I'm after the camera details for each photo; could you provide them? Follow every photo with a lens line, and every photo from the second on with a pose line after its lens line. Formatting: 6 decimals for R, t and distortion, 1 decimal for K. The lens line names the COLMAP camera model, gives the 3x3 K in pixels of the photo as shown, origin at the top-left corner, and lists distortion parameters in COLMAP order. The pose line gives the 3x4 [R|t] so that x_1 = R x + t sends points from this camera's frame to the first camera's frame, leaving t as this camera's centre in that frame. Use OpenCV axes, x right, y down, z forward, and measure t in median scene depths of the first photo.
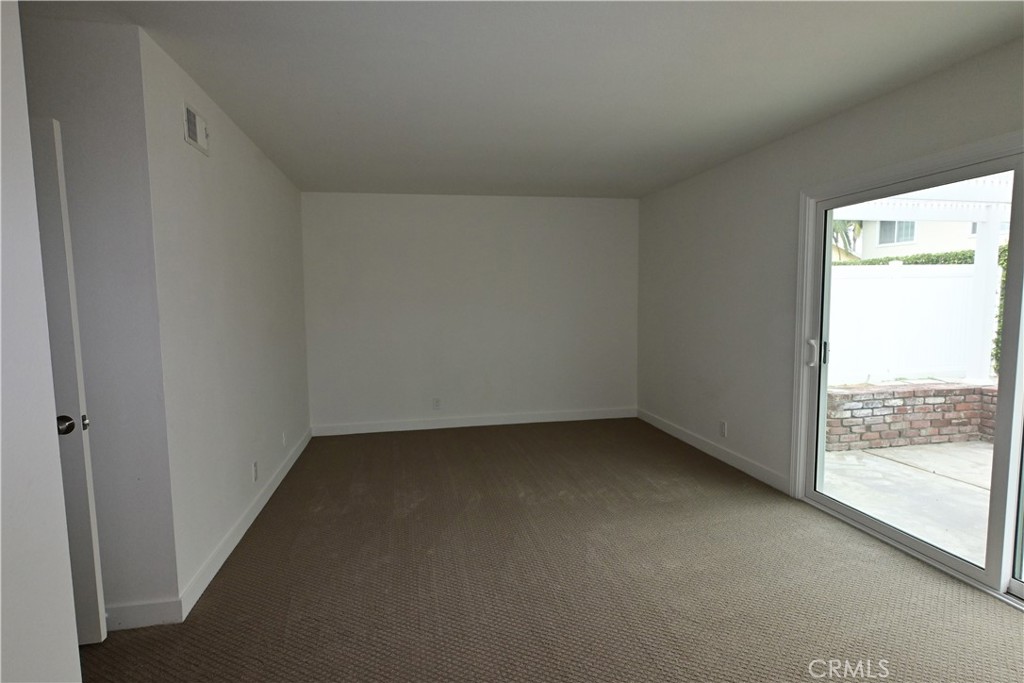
lens RADIAL K [[524.2, 0, 512.0], [0, 524.2, 341.5], [0, 0, 1]] dist [-0.004101, -0.000478]
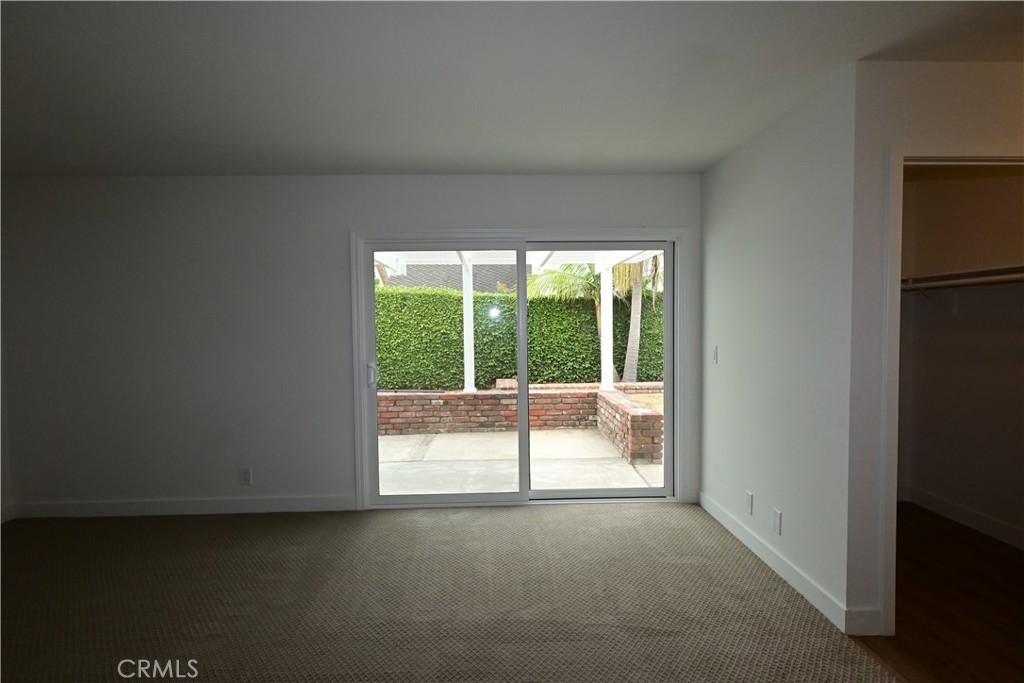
lens RADIAL K [[524.2, 0, 512.0], [0, 524.2, 341.5], [0, 0, 1]] dist [-0.004101, -0.000478]
pose [[0.161882, -0.022881, 0.986545, -0.473652], [0.092056, 0.995722, 0.007988, -0.030741], [-0.982507, 0.089525, 0.163296, 0.486841]]
